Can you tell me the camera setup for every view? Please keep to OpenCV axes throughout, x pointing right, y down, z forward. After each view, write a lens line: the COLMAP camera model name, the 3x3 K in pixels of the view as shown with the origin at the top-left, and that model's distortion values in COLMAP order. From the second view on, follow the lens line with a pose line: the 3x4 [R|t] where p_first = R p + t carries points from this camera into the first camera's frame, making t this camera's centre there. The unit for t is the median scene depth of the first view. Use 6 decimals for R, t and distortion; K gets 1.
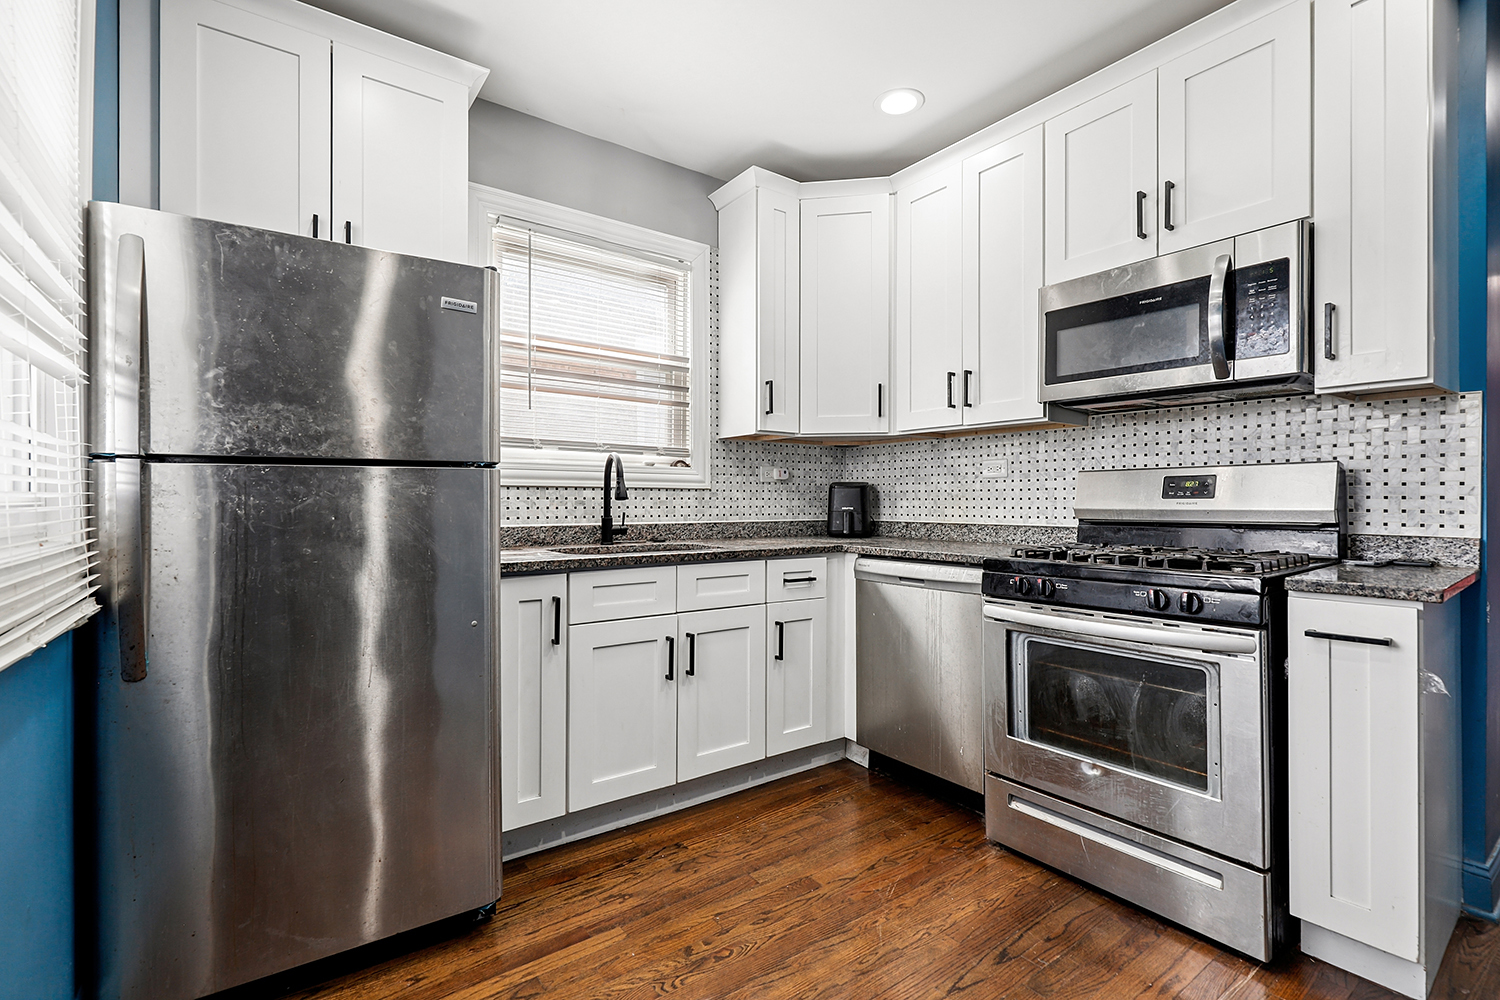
lens RADIAL K [[683.6, 0, 761.4], [0, 683.6, 497.9], [0, 0, 1]] dist [-0.004428, -0.000670]
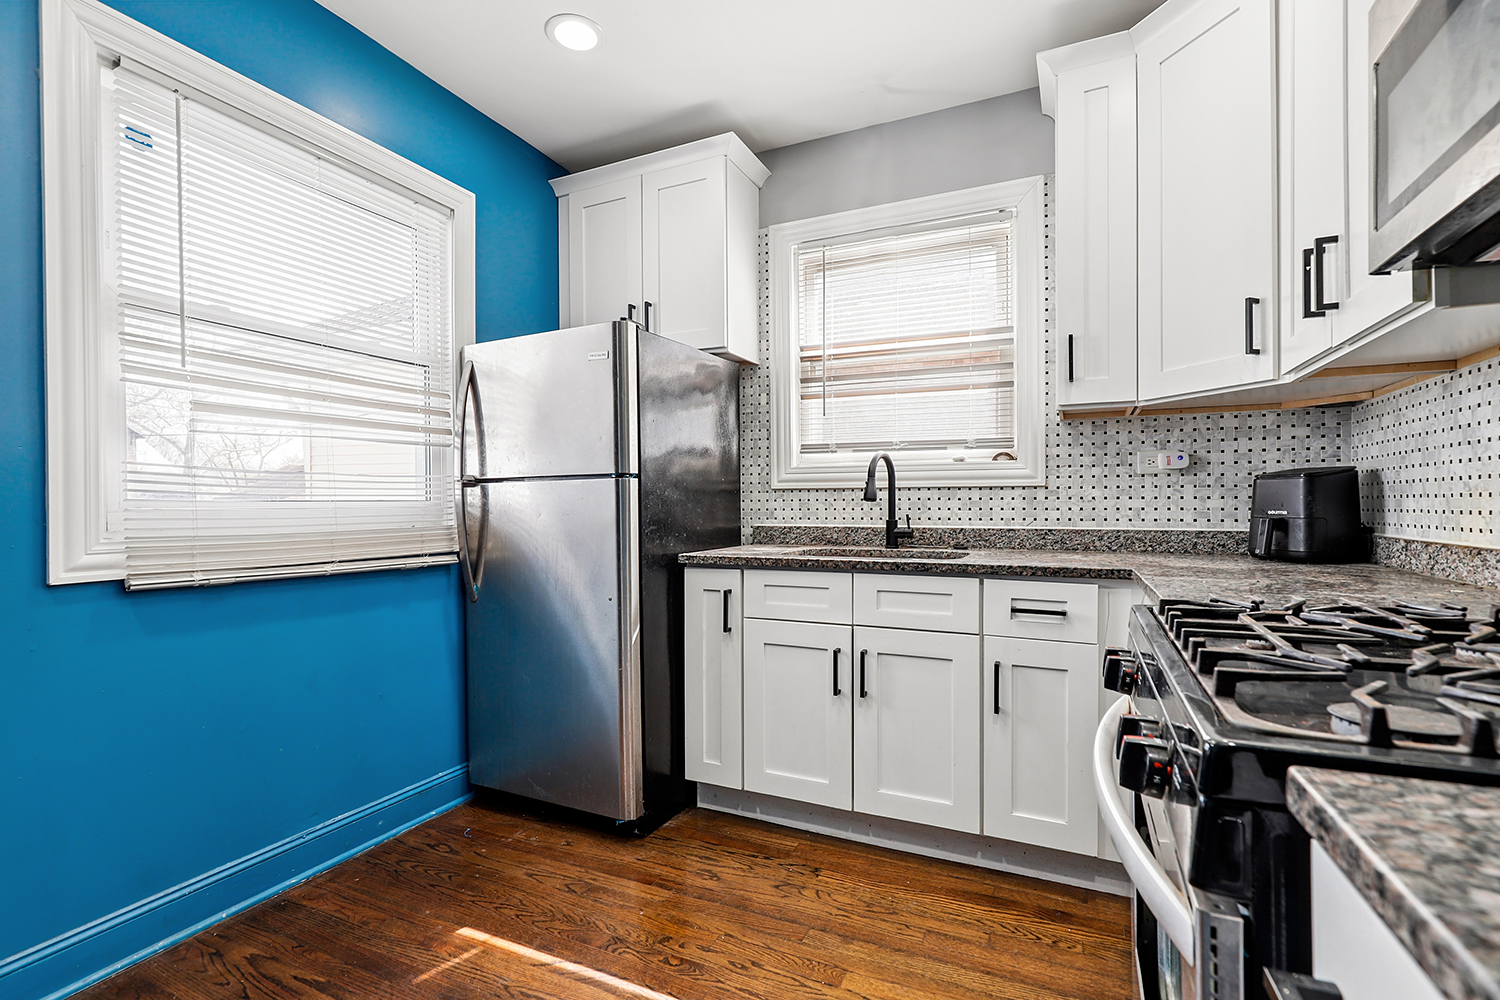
lens RADIAL K [[683.6, 0, 759.1], [0, 683.6, 506.0], [0, 0, 1]] dist [-0.004428, -0.000670]
pose [[0.478122, 0.001813, -0.878292, 0.486321], [0.010048, 0.999921, 0.007533, 0.000617], [0.878236, -0.012426, 0.478066, 0.358551]]
